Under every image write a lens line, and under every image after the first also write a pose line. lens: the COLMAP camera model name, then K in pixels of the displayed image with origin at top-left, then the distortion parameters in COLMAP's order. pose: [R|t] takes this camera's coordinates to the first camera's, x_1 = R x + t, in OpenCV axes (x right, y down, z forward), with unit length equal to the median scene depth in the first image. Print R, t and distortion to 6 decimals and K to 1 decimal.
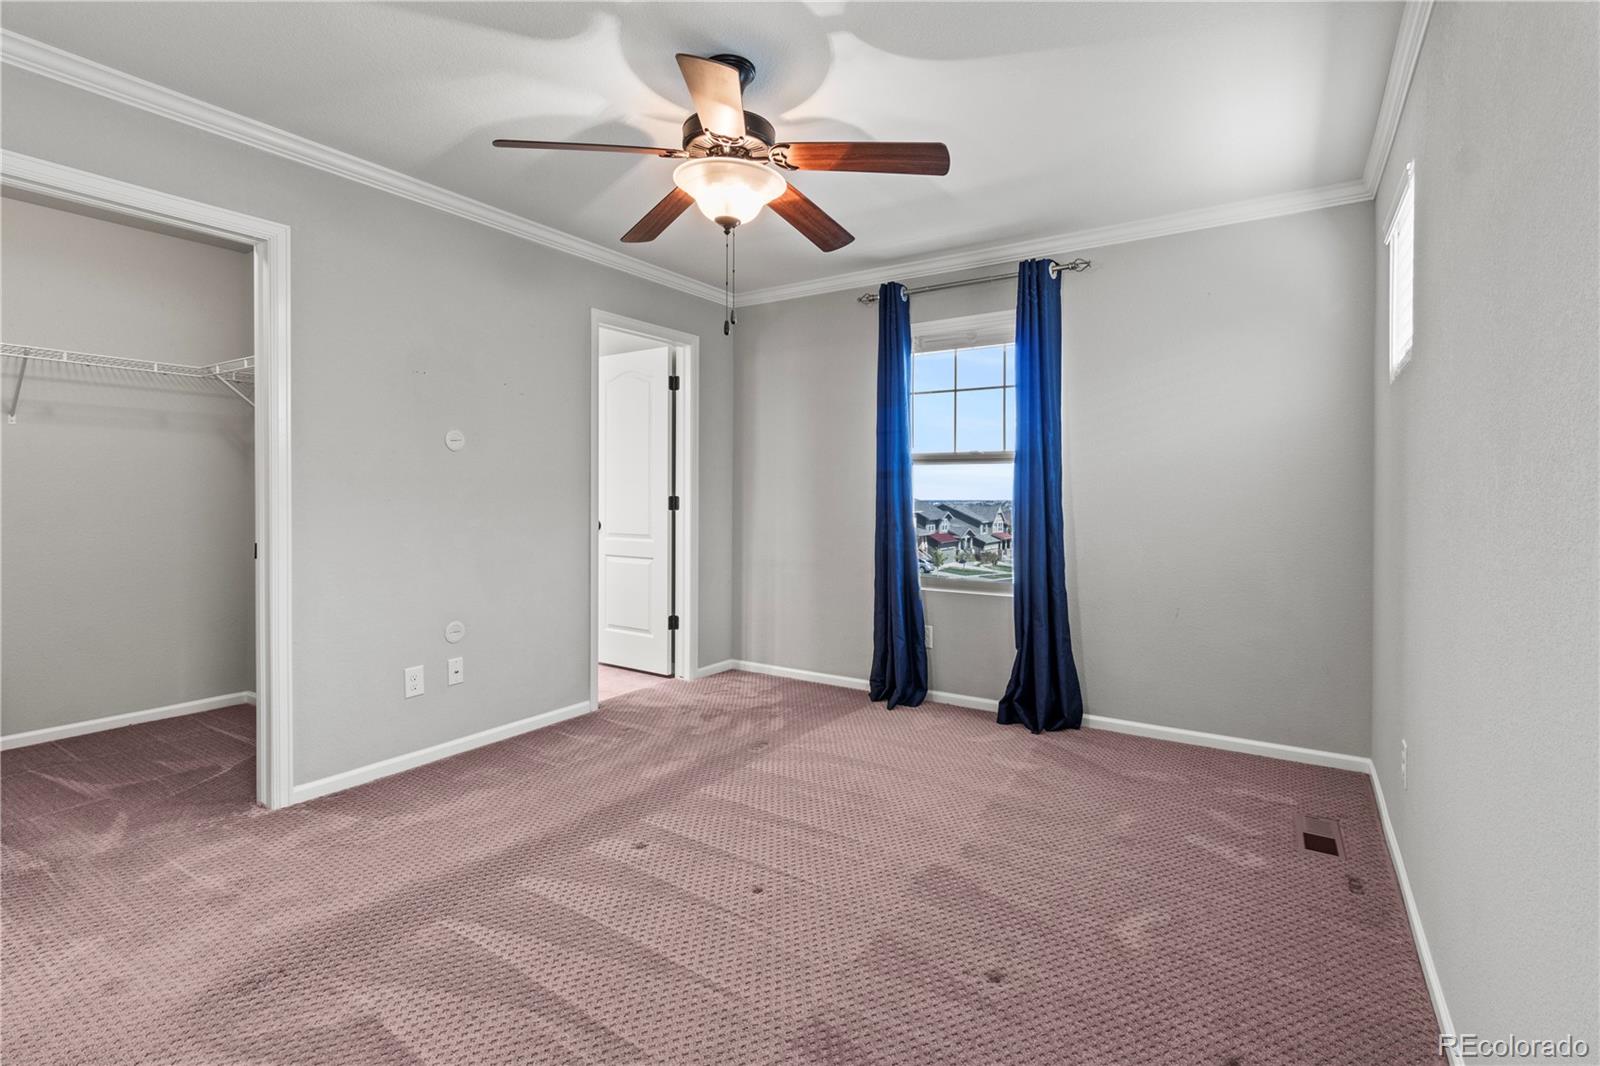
lens RADIAL K [[769.7, 0, 771.2], [0, 769.7, 501.4], [0, 0, 1]] dist [0.000582, 0.000015]
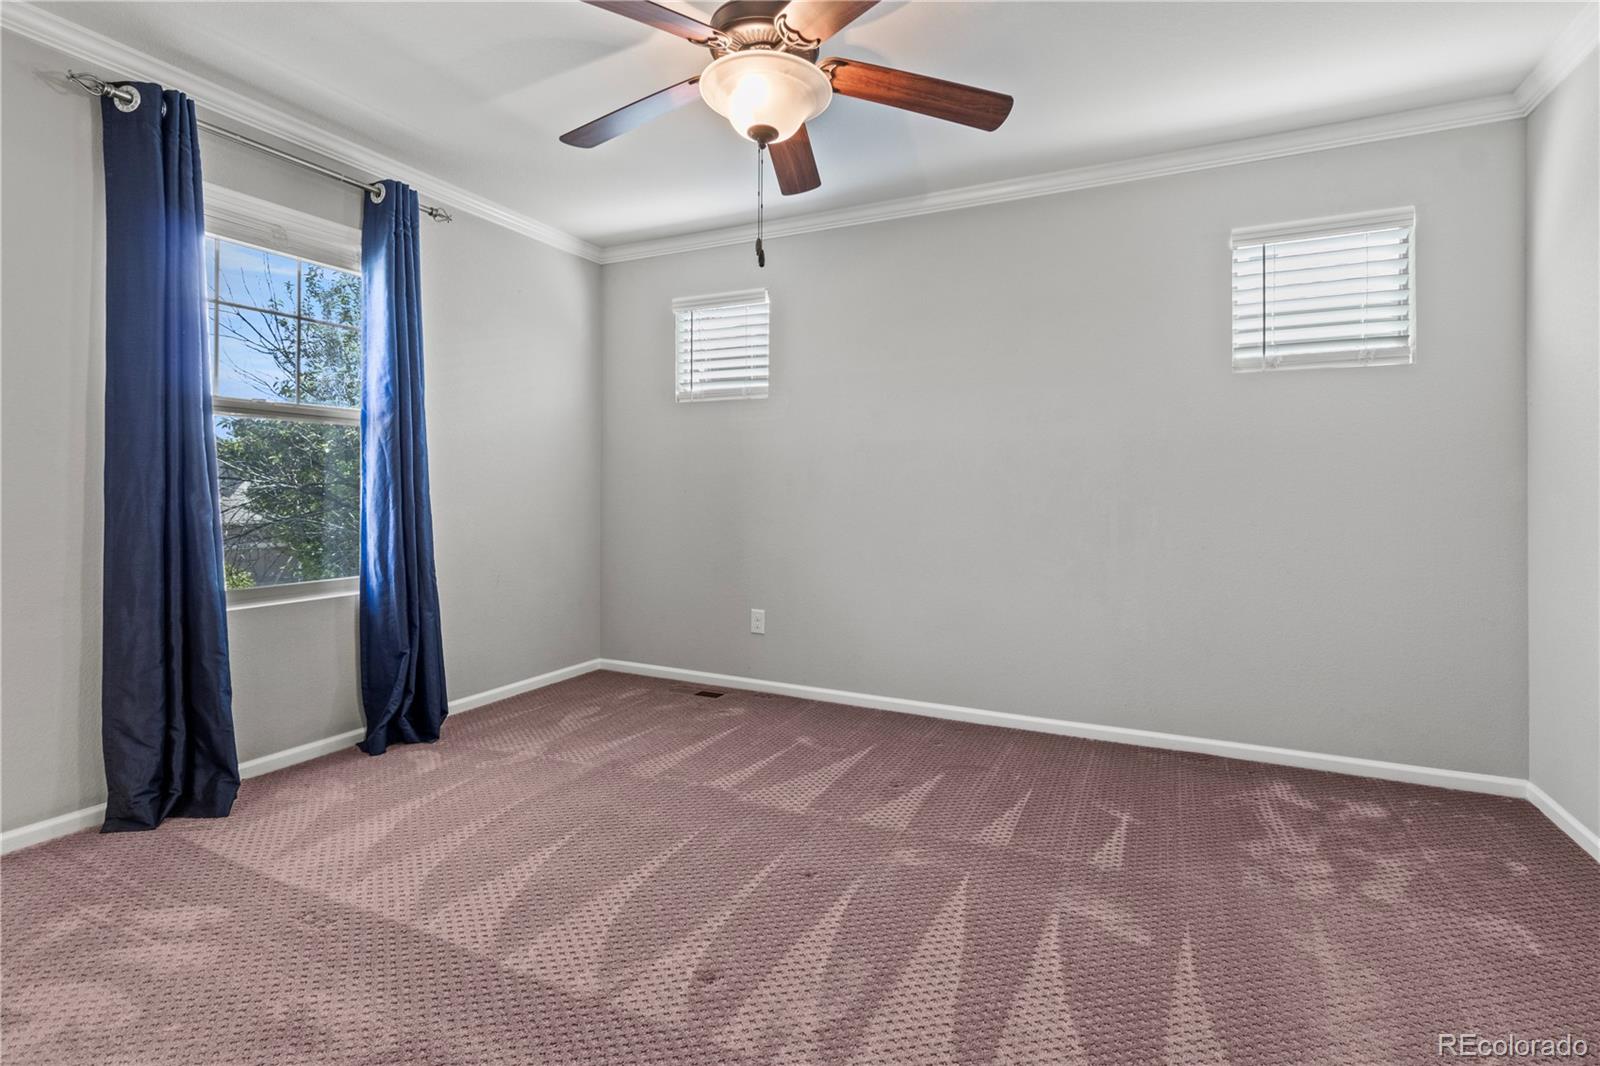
lens RADIAL K [[751.3, 0, 808.4], [0, 751.3, 496.1], [0, 0, 1]] dist [0.001267, -0.000127]
pose [[-0.140106, -0.014970, 0.990023, -0.523735], [0.003743, 0.999871, 0.015649, 0.012666], [-0.990130, 0.005898, -0.140031, 0.664575]]
